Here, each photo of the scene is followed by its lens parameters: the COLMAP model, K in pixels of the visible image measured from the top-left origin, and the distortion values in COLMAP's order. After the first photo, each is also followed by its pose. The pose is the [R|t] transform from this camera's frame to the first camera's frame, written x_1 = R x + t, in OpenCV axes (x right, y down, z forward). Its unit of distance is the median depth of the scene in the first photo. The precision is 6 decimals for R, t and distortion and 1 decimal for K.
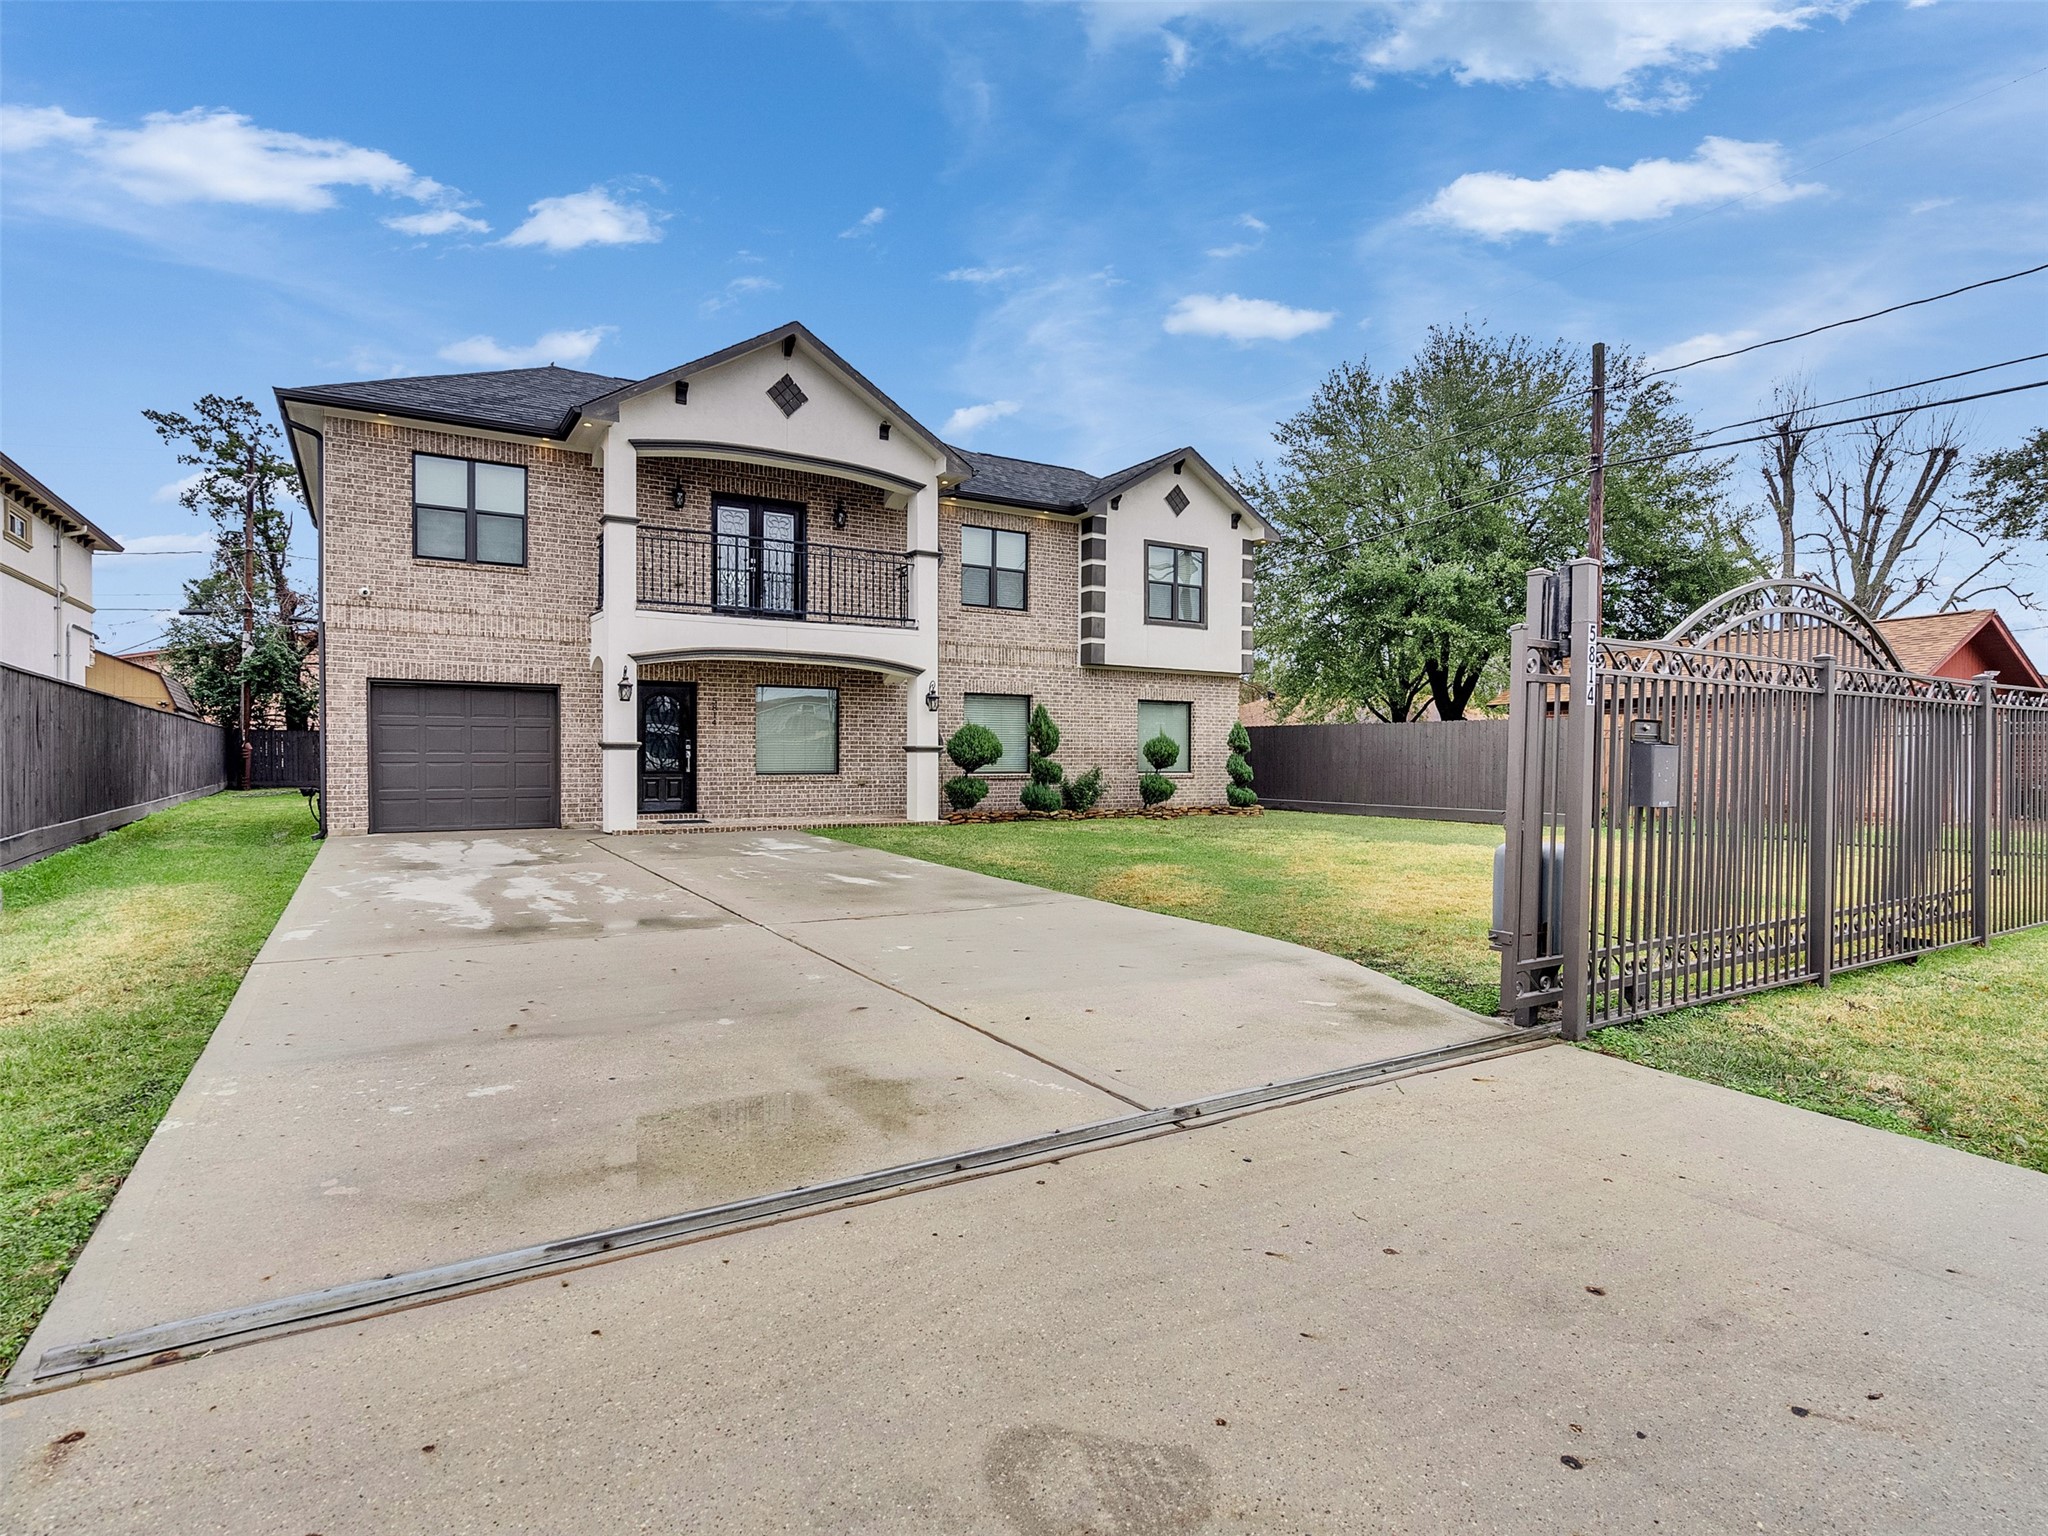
lens RADIAL K [[1044.2, 0, 1025.2], [0, 1044.2, 751.0], [0, 0, 1]] dist [-0.001347, 0.000762]
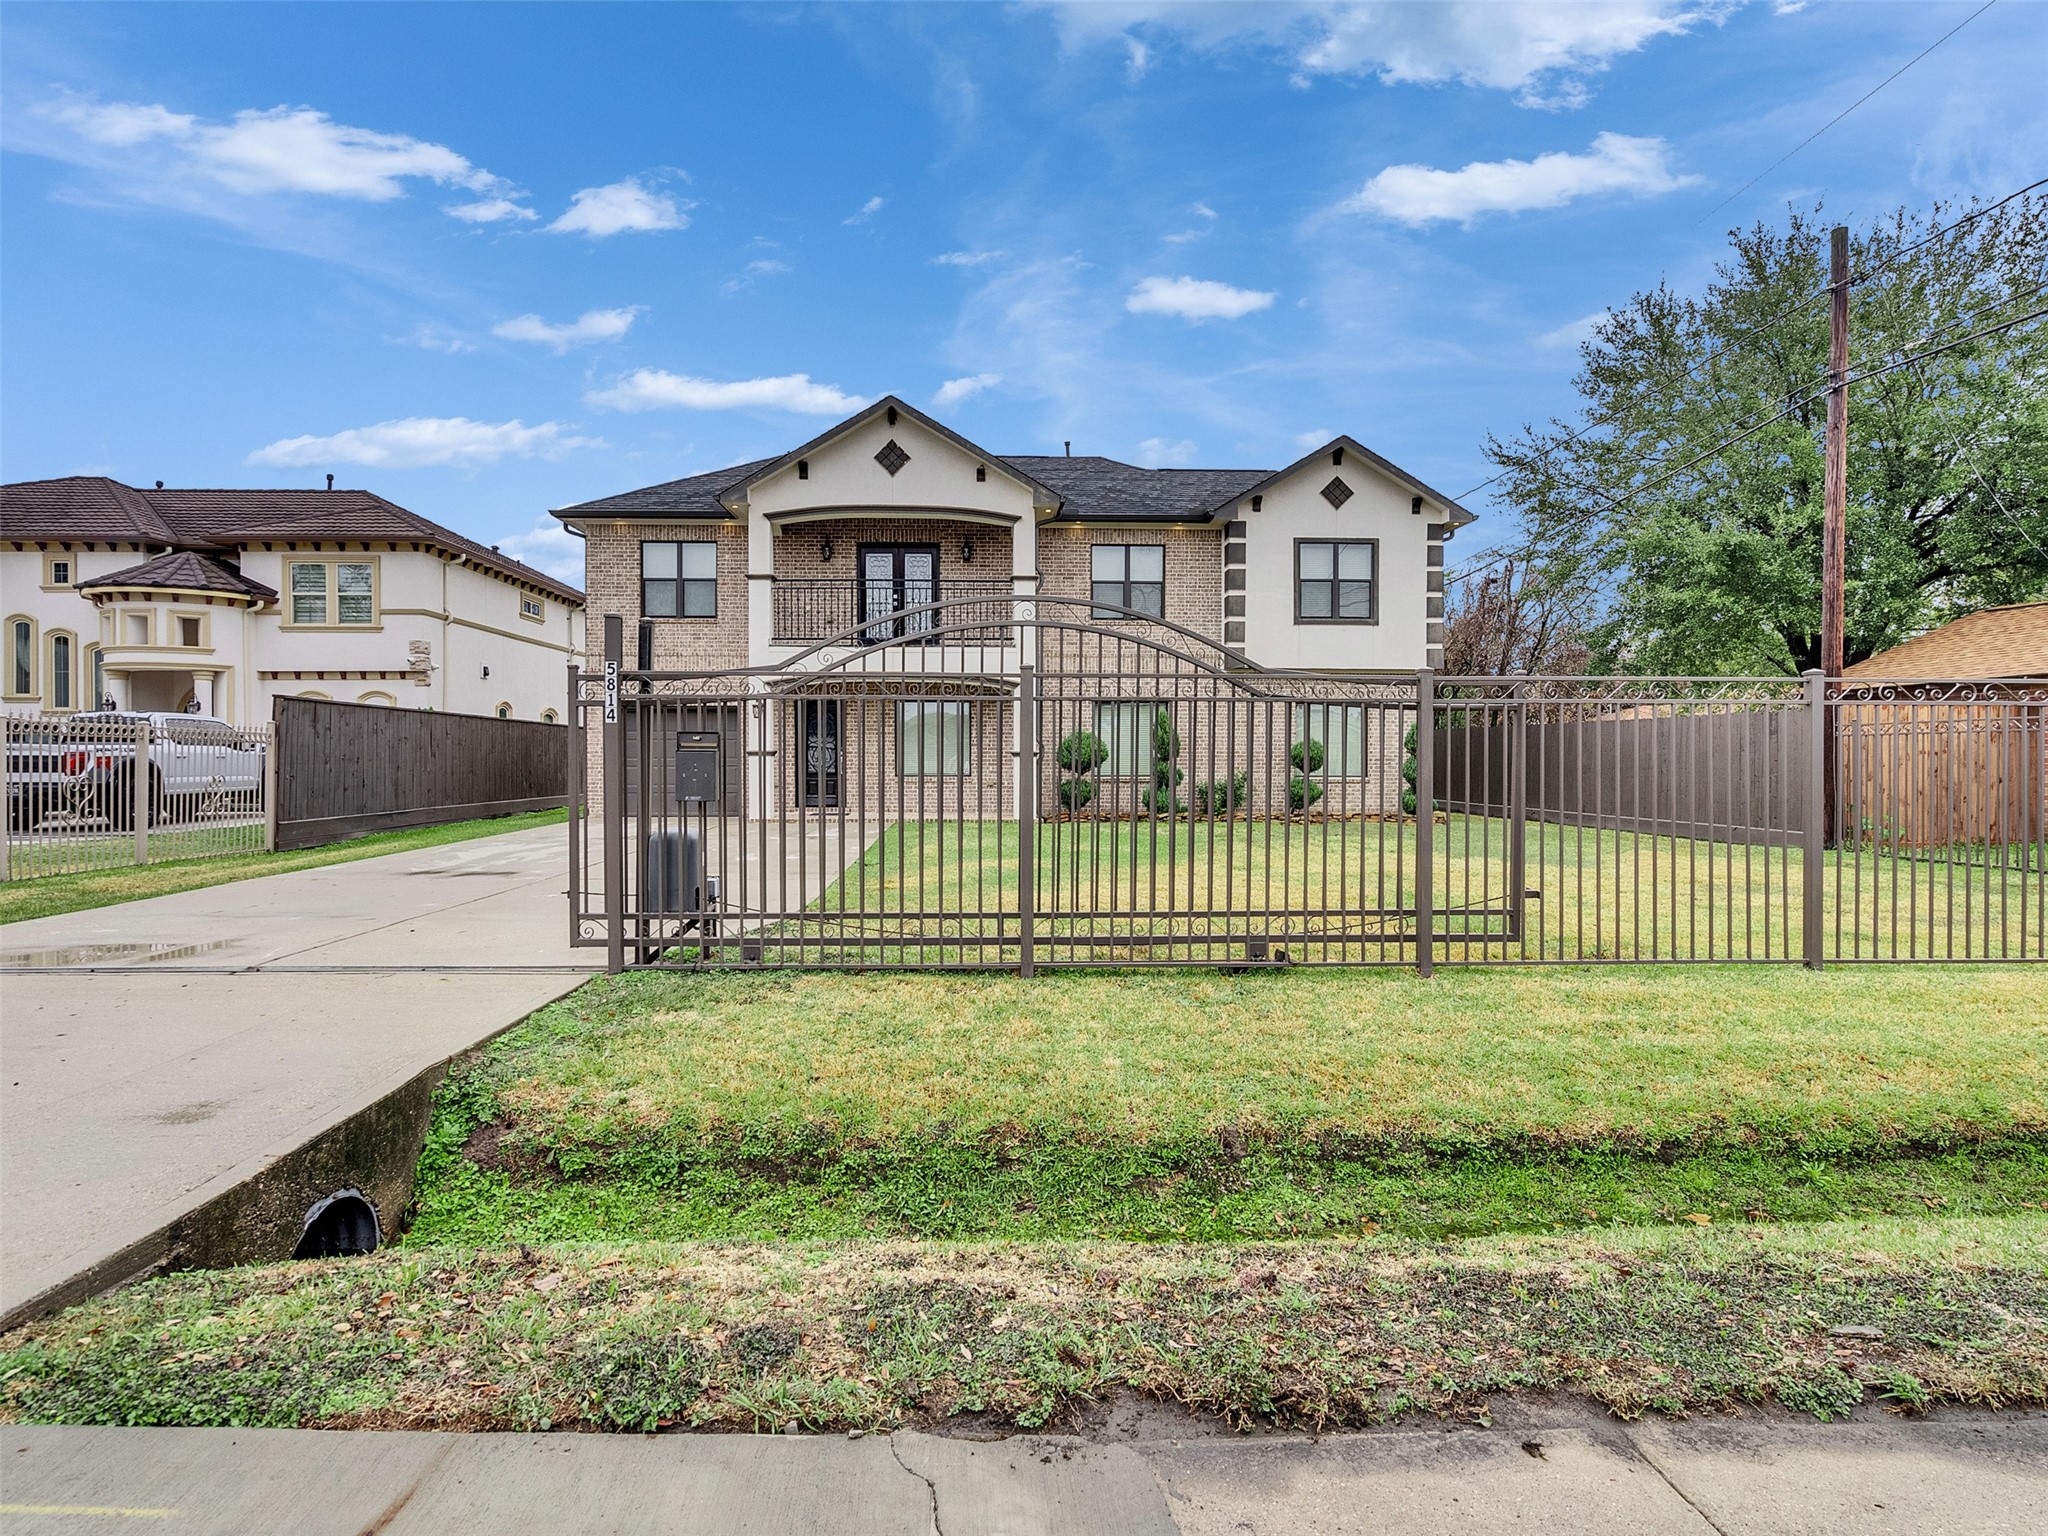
lens RADIAL K [[1044.2, 0, 1025.2], [0, 1044.2, 751.0], [0, 0, 1]] dist [-0.001347, 0.000762]
pose [[0.875833, -0.004077, -0.482597, 0.397694], [0.004261, 0.999991, -0.000716, -0.004234], [0.482595, -0.001429, 0.875842, 0.026054]]
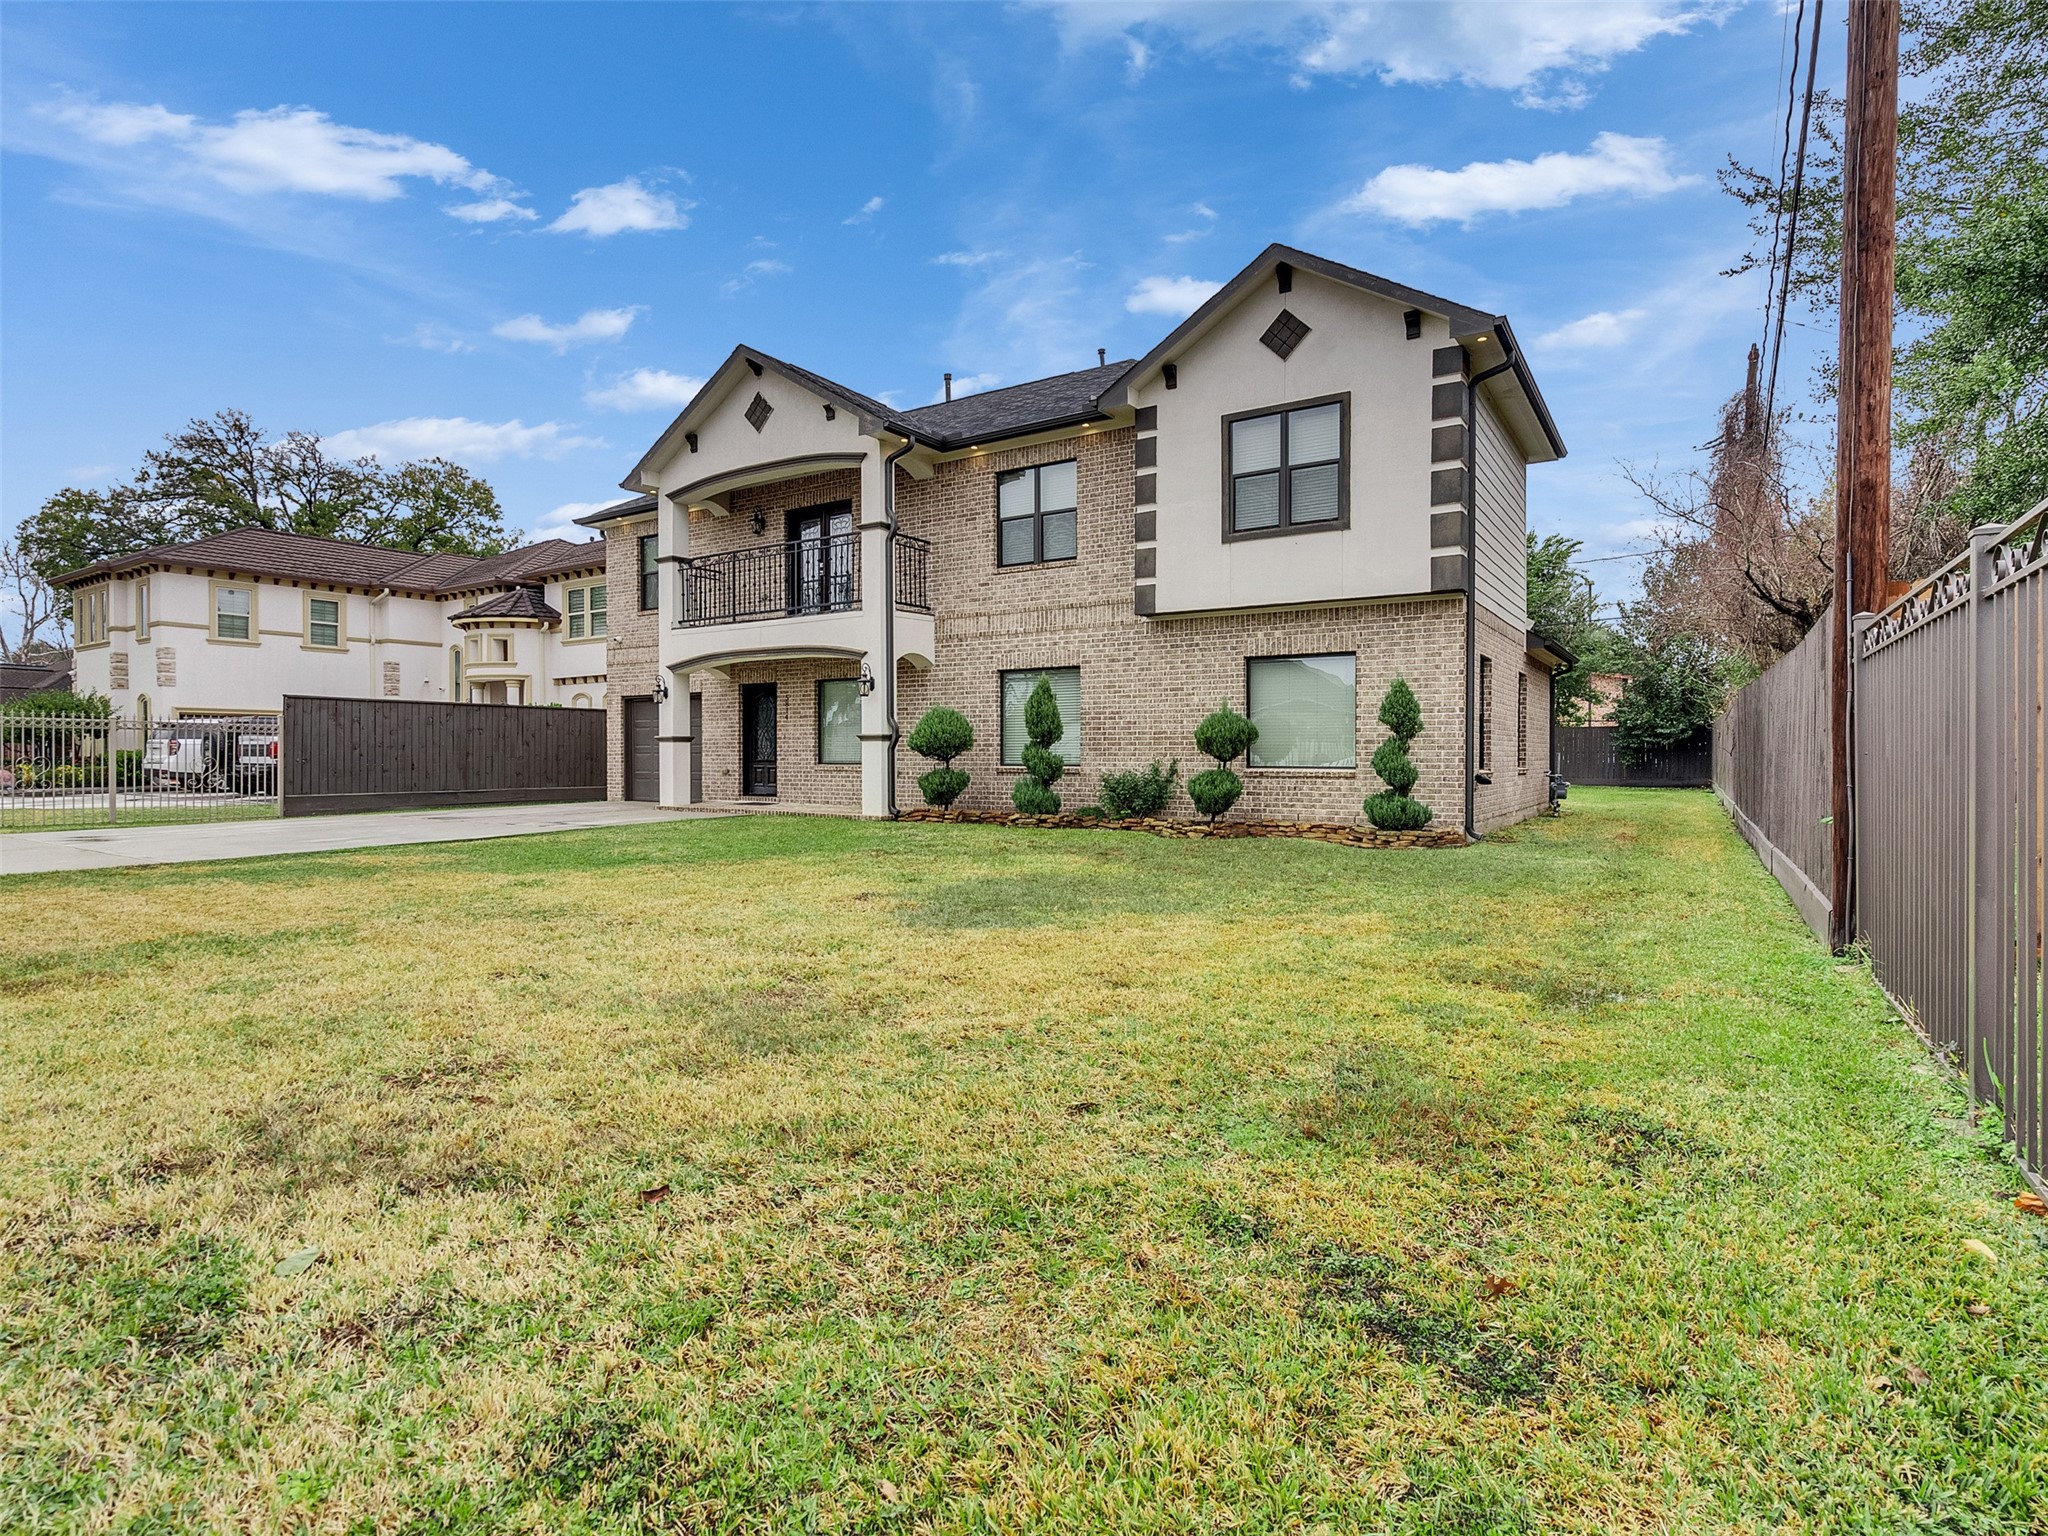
lens RADIAL K [[1044.2, 0, 1025.2], [0, 1044.2, 751.0], [0, 0, 1]] dist [-0.001347, 0.000762]
pose [[0.418836, -0.001833, -0.908060, 0.724636], [0.007783, 0.999968, 0.001572, 0.008938], [0.908028, -0.007726, 0.418837, 0.662948]]
